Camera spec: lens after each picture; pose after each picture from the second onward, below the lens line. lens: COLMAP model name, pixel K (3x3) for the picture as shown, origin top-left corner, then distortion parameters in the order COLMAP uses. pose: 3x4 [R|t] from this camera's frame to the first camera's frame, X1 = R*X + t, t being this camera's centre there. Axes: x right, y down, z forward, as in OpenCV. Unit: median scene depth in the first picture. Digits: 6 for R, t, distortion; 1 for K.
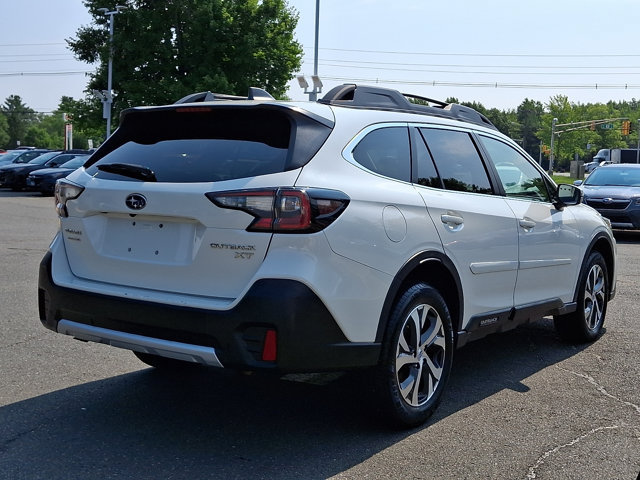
lens RADIAL K [[787.7, 0, 320.0], [0, 787.7, 240.0], [0, 0, 1]] dist [0.207120, -0.530731]
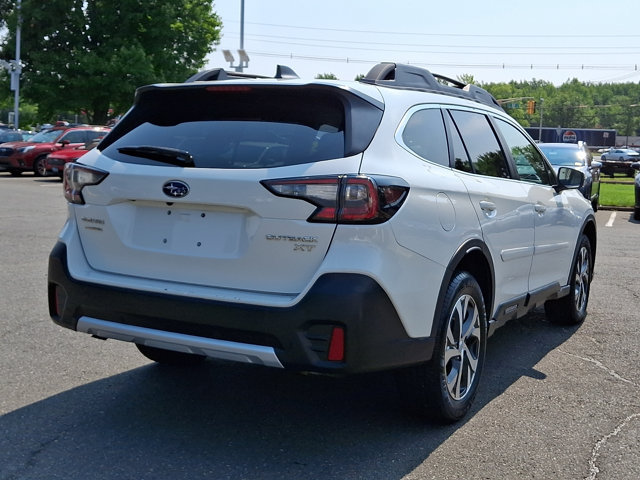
lens RADIAL K [[787.7, 0, 320.0], [0, 787.7, 240.0], [0, 0, 1]] dist [0.207120, -0.530731]
pose [[0.993522, -0.007169, 0.113417, -0.150204], [0.003776, 0.999540, 0.030102, -0.014421], [-0.113581, -0.029479, 0.993091, 0.062469]]
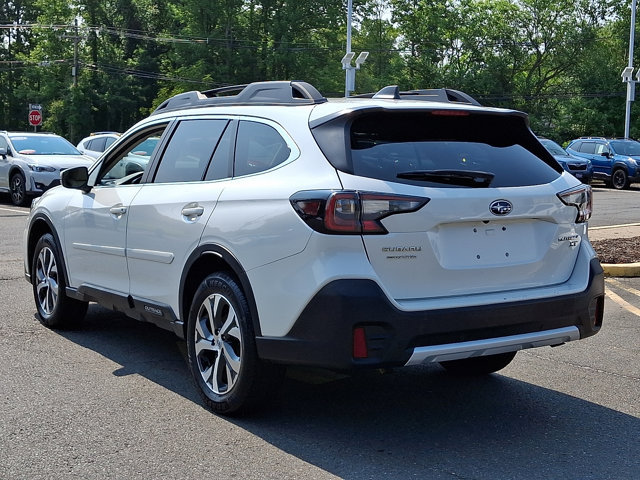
lens RADIAL K [[912.7, 0, 320.0], [0, 912.7, 240.0], [0, 0, 1]] dist [0.273492, -0.876821]
pose [[0.355436, -0.115912, 0.927486, -1.245668], [0.074839, 0.992624, 0.095373, -0.120742], [-0.931700, 0.035514, 0.361490, 0.698387]]
